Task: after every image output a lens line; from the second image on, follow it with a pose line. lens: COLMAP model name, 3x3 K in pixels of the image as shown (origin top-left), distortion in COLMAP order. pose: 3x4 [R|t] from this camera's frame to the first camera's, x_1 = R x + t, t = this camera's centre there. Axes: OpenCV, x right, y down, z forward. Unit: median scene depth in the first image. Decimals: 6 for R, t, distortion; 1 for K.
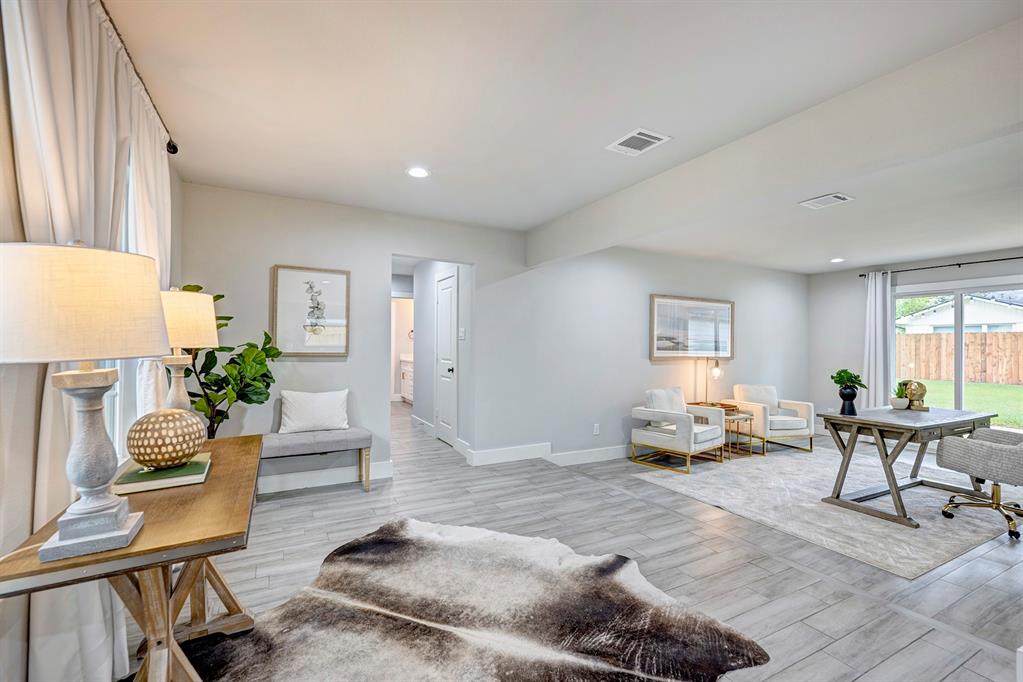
lens RADIAL K [[507.5, 0, 511.5], [0, 507.5, 341.0], [0, 0, 1]] dist [-0.000616, -0.000257]
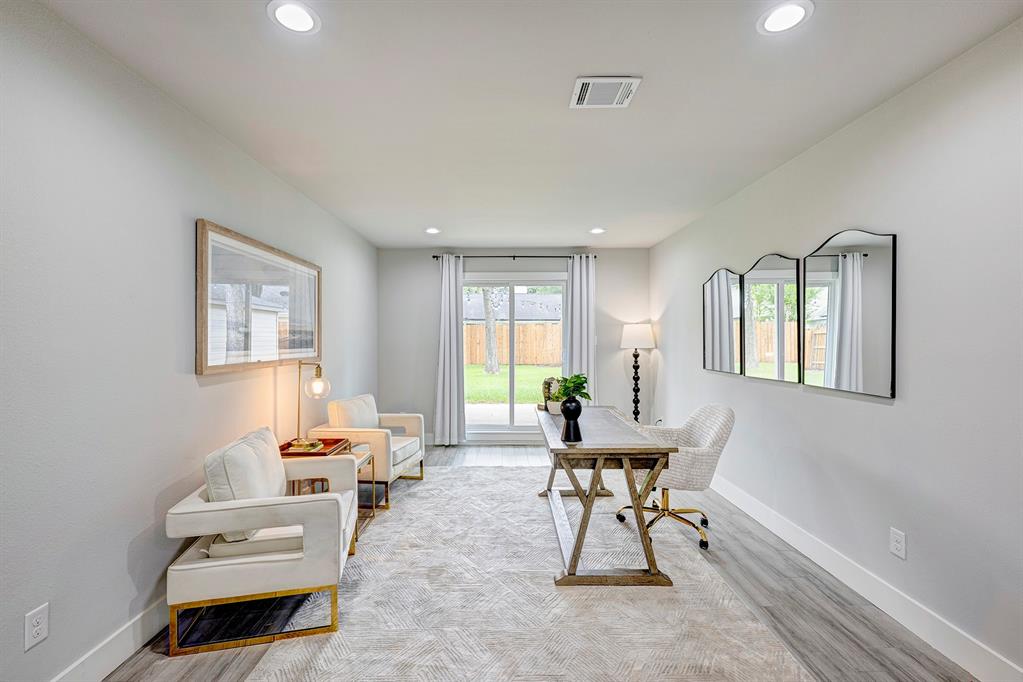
lens RADIAL K [[469.6, 0, 511.5], [0, 469.6, 341.0], [0, 0, 1]] dist [-0.000765, -0.000099]
pose [[0.498988, -0.013536, 0.866503, 0.067080], [-0.002223, 0.999855, 0.016899, 0.002530], [-0.866606, -0.010359, 0.498886, 0.603098]]
